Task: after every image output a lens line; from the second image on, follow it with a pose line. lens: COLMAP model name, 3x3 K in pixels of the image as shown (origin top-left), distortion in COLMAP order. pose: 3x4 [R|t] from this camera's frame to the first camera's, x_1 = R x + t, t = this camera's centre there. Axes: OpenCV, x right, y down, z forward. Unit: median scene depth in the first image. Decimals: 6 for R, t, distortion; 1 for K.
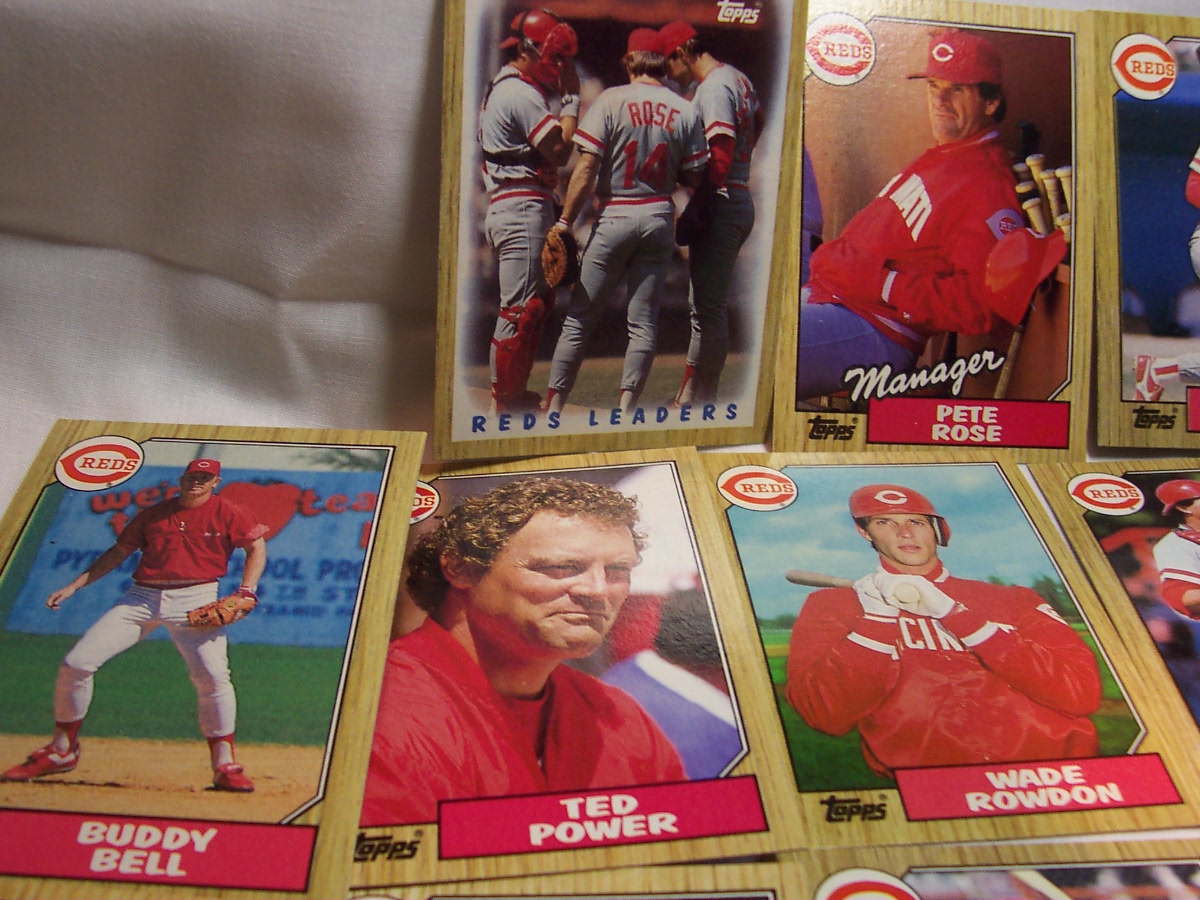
lens RADIAL K [[1296.7, 0, 613.3], [0, 1296.7, 446.4], [0, 0, 1]] dist [-0.199414, 0.185303]
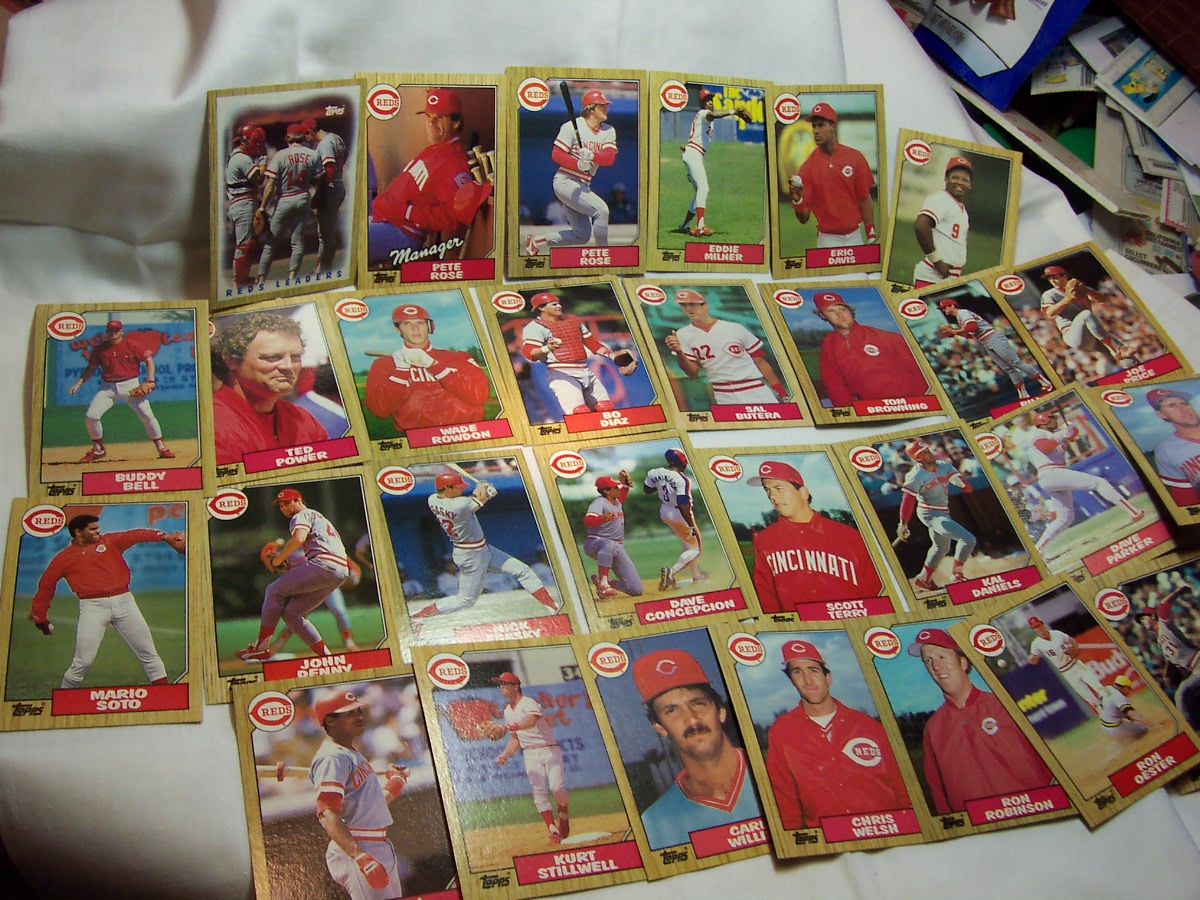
lens RADIAL K [[1296.7, 0, 613.3], [0, 1296.7, 446.4], [0, 0, 1]] dist [-0.199414, 0.185303]
pose [[0.959168, -0.078452, 0.271739, -0.086445], [-0.001947, 0.958907, 0.283713, -0.405439], [-0.282830, -0.272657, 0.919600, -1.368266]]
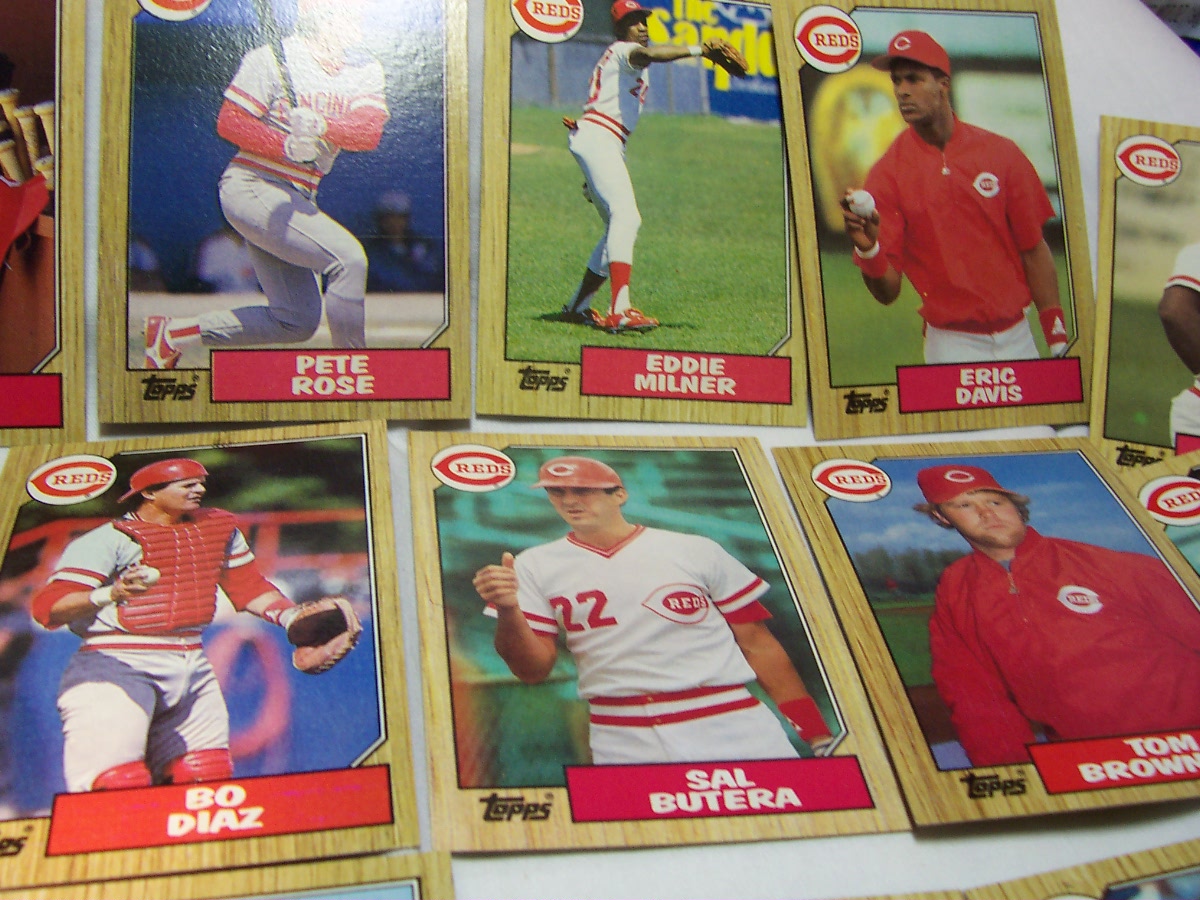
lens RADIAL K [[1296.7, 0, 613.3], [0, 1296.7, 446.4], [0, 0, 1]] dist [-0.199414, 0.185303]
pose [[0.988500, -0.038675, 0.146194, 0.688210], [0.035021, 0.999008, 0.027488, 0.004869], [-0.147112, -0.022052, 0.988874, 0.104420]]
